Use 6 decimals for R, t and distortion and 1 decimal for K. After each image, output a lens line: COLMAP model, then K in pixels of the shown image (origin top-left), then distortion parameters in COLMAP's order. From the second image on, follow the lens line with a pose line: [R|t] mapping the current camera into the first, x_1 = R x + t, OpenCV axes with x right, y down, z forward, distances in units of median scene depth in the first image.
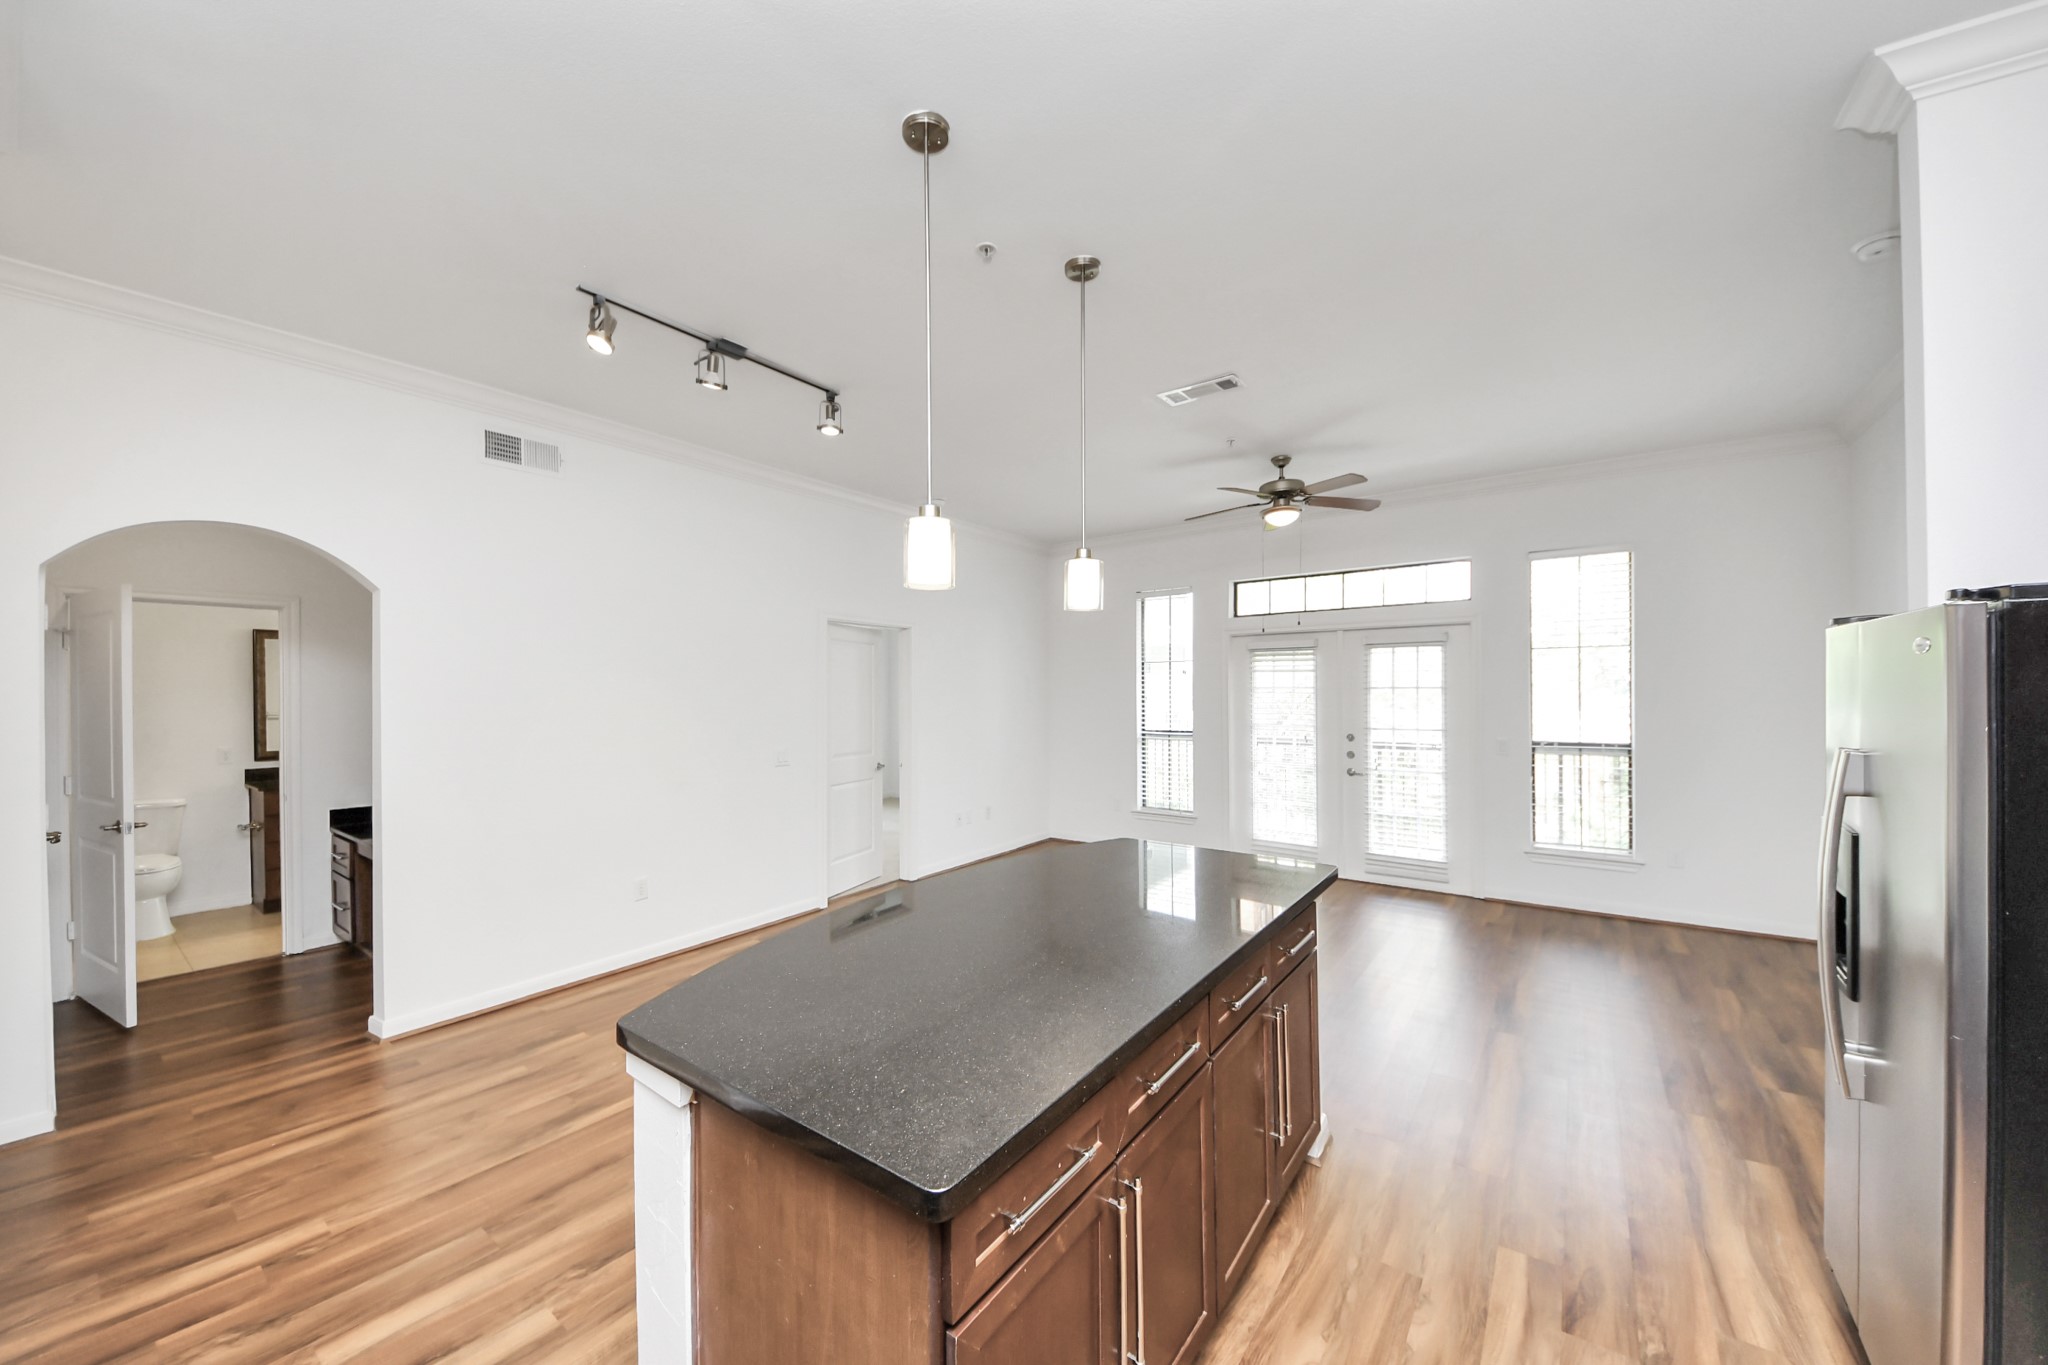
lens RADIAL K [[754.1, 0, 1020.4], [0, 754.1, 690.2], [0, 0, 1]] dist [0.031042, -0.016248]
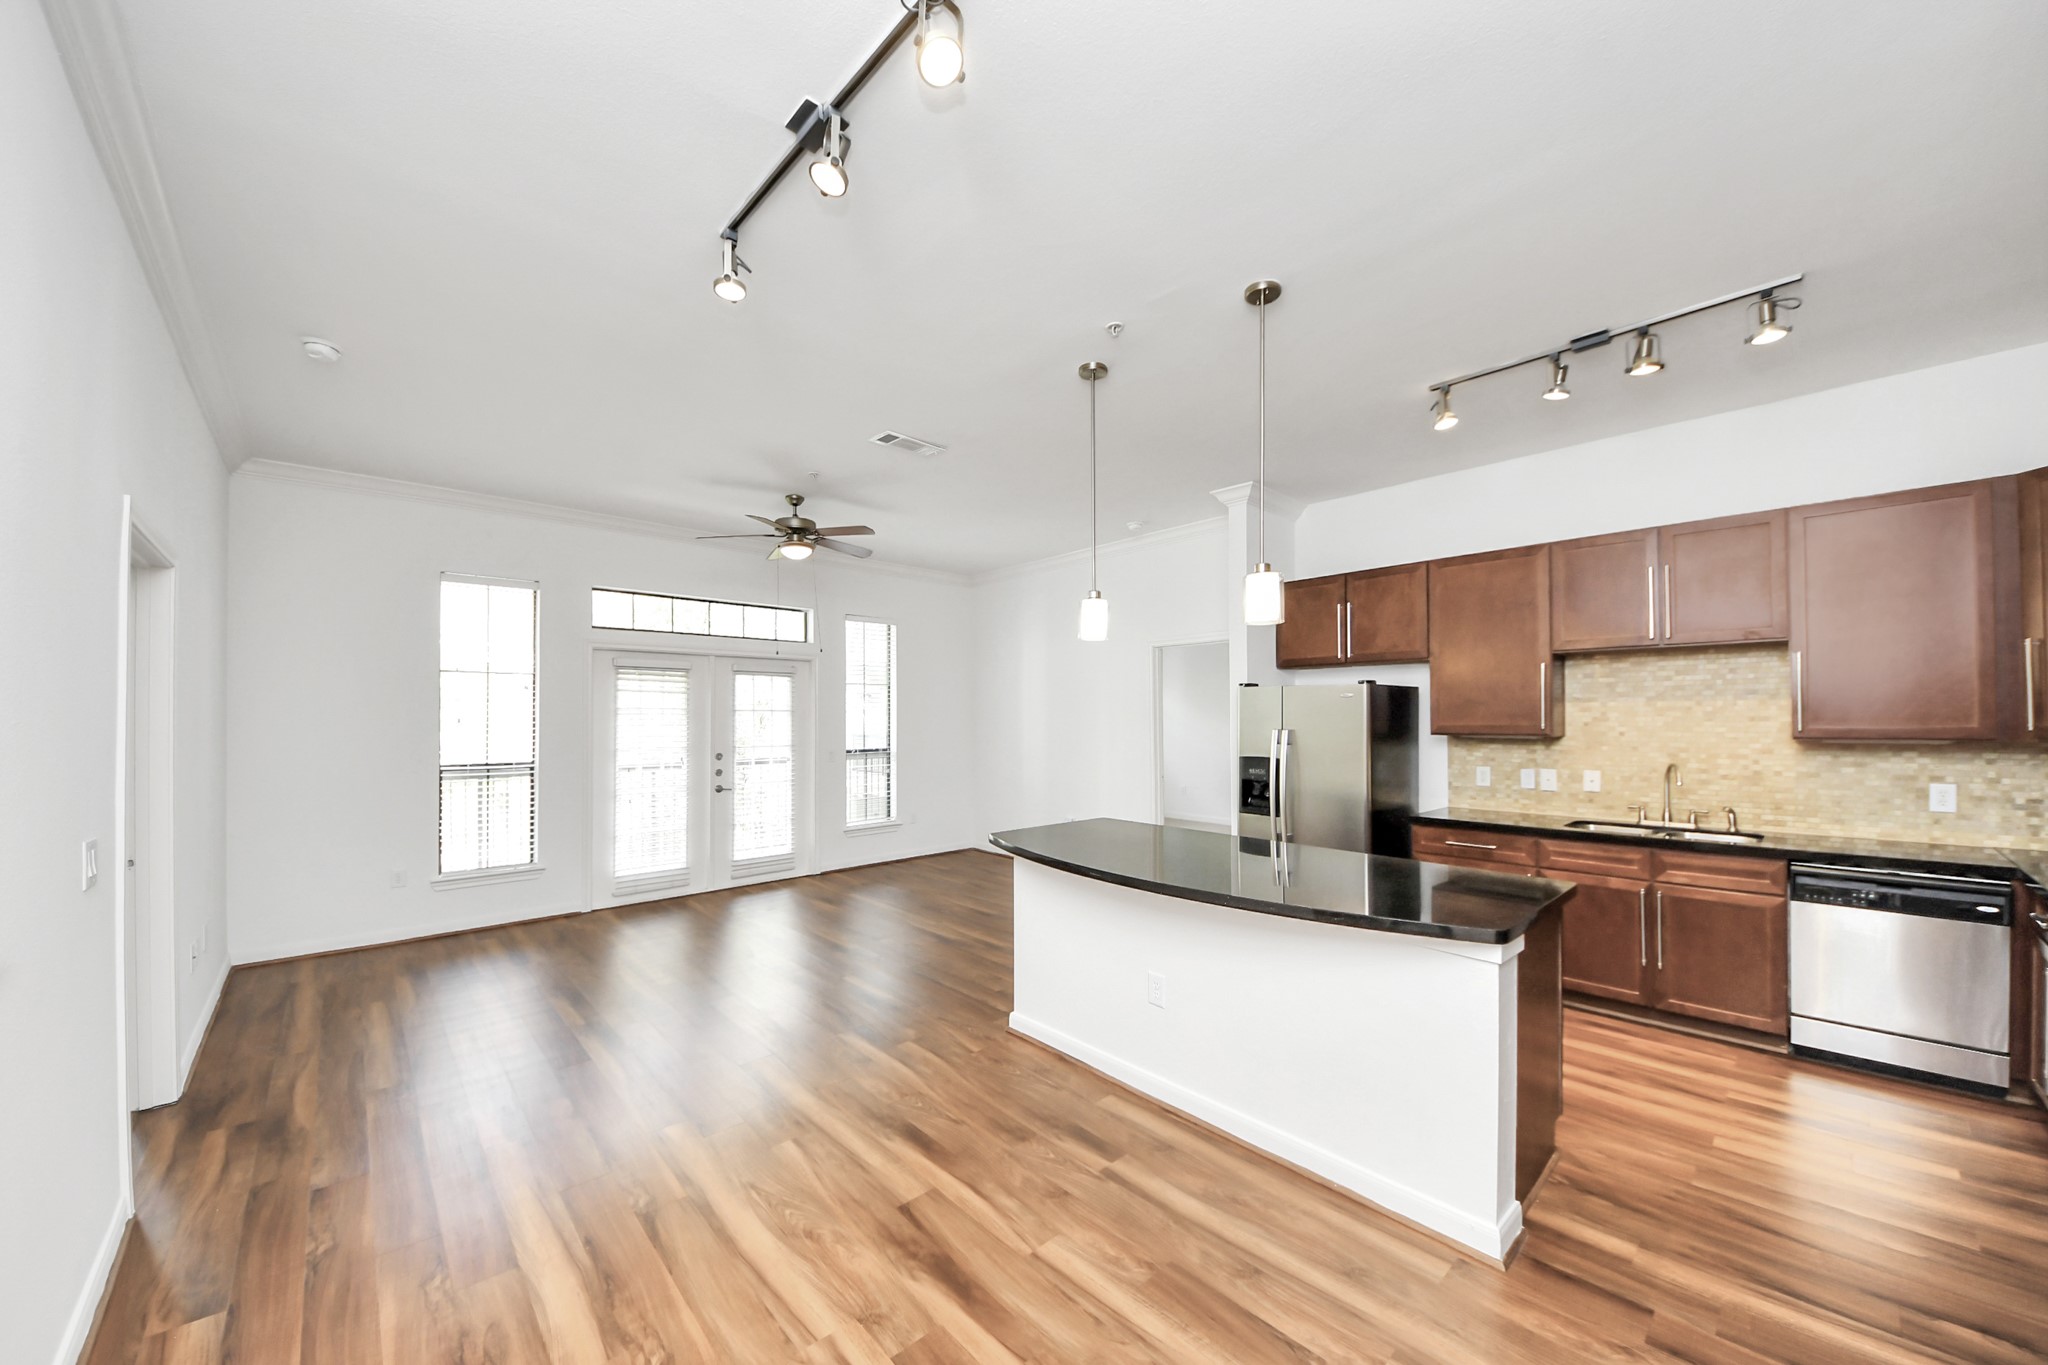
lens RADIAL K [[713.2, 0, 1029.9], [0, 713.2, 714.1], [0, 0, 1]] dist [0.046691, -0.022850]
pose [[0.181147, 0.004167, 0.983447, -0.503175], [-0.002985, 0.999989, -0.003687, 0.005338], [-0.983452, -0.002267, 0.181157, 0.403809]]
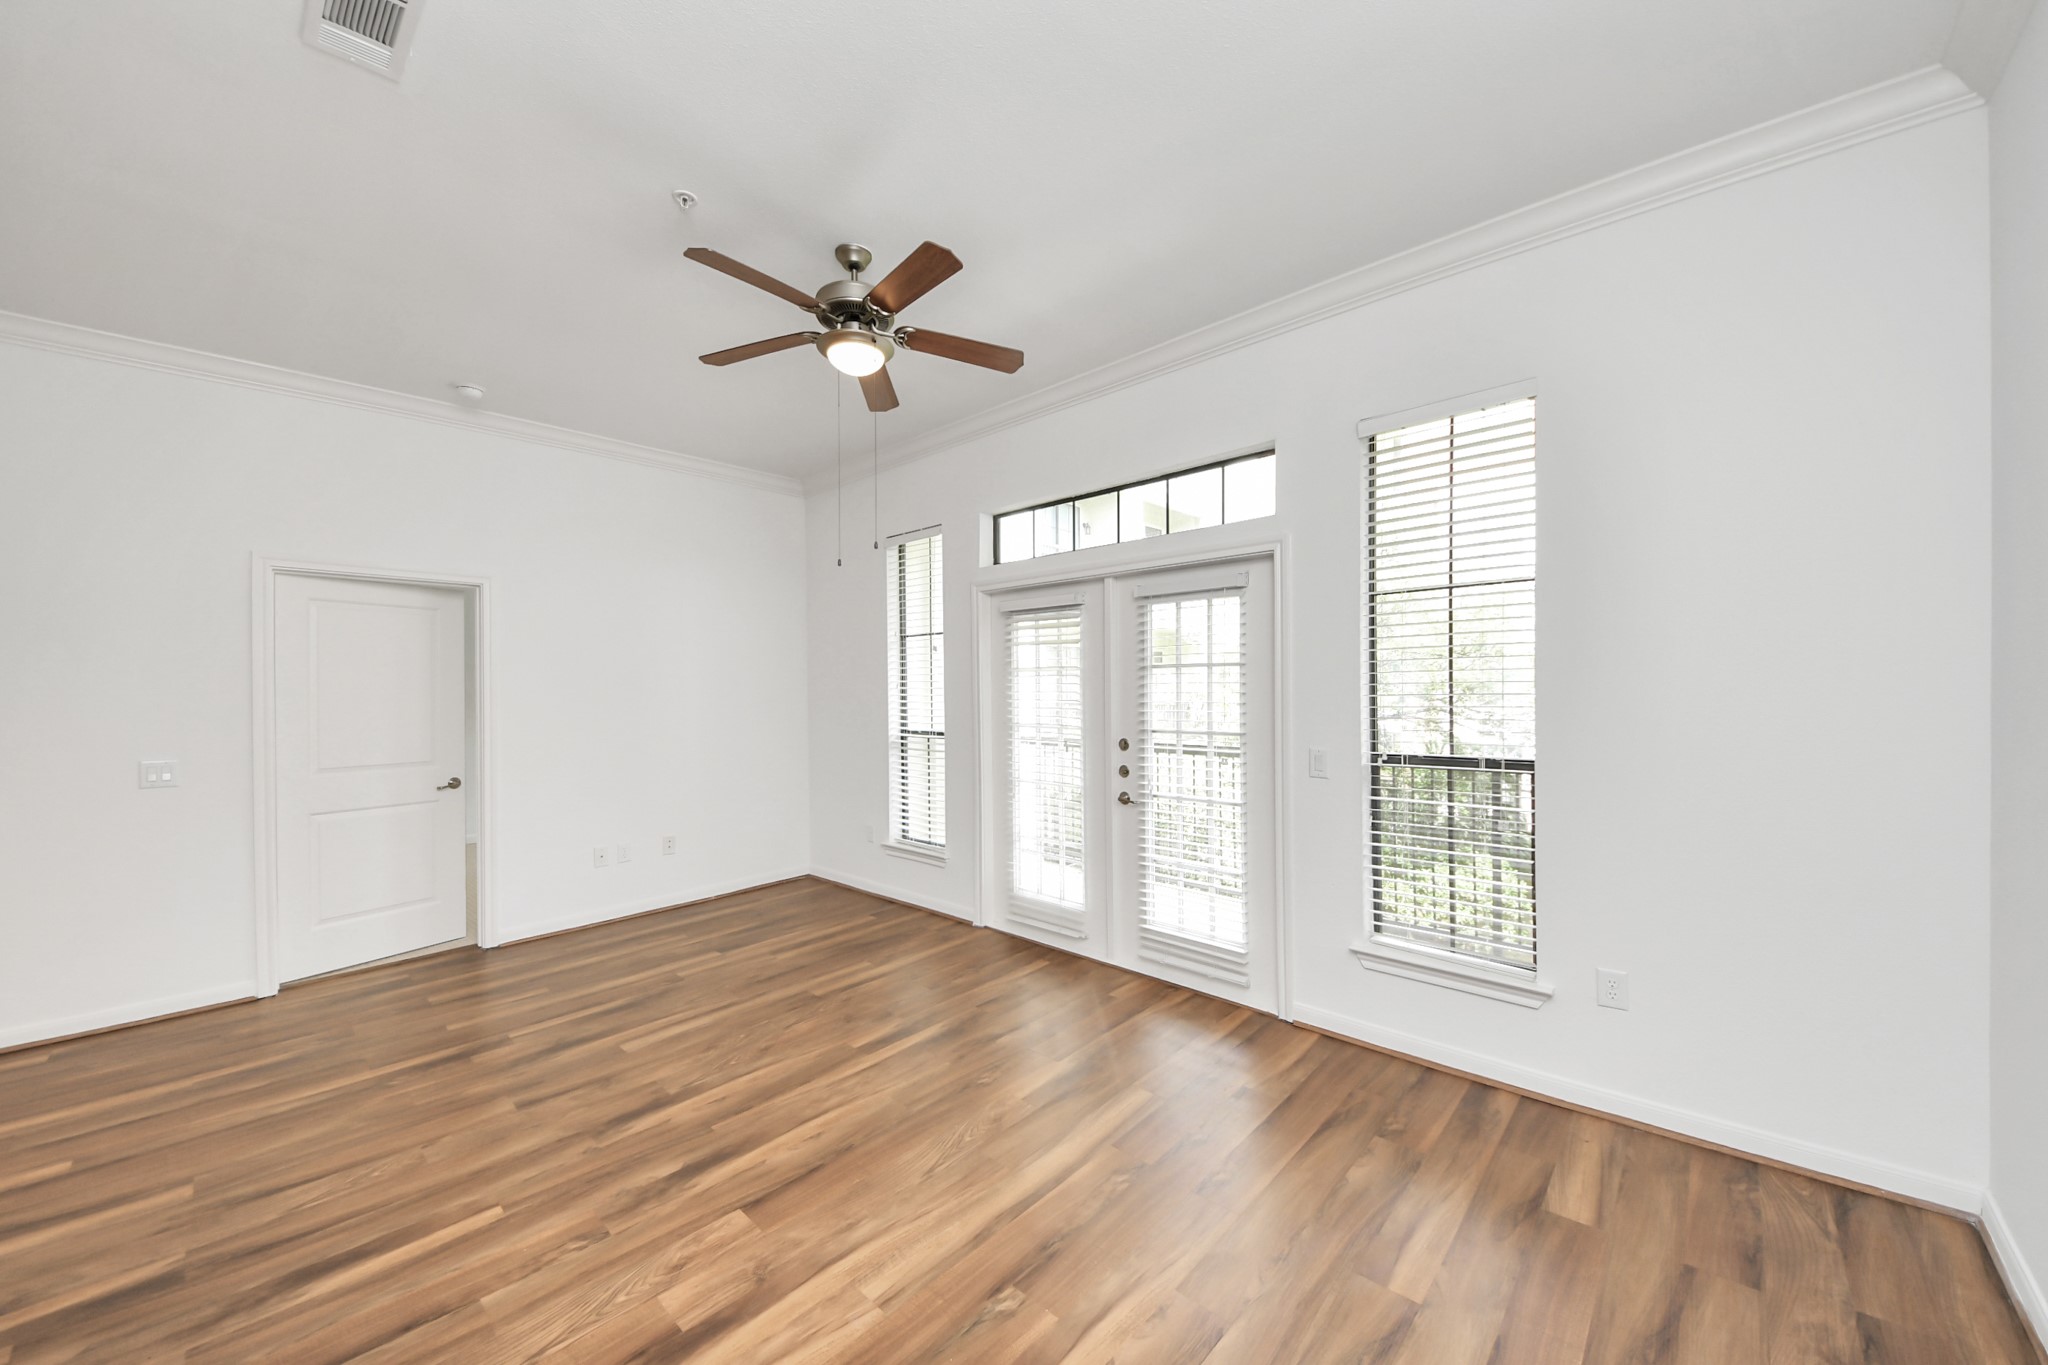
lens RADIAL K [[754.1, 0, 1020.4], [0, 754.1, 690.2], [0, 0, 1]] dist [0.031042, -0.016248]
pose [[0.992869, -0.003332, -0.119164, 0.444344], [0.003909, 0.999982, 0.004607, 0.013998], [0.119147, -0.005040, 0.992864, 0.375591]]
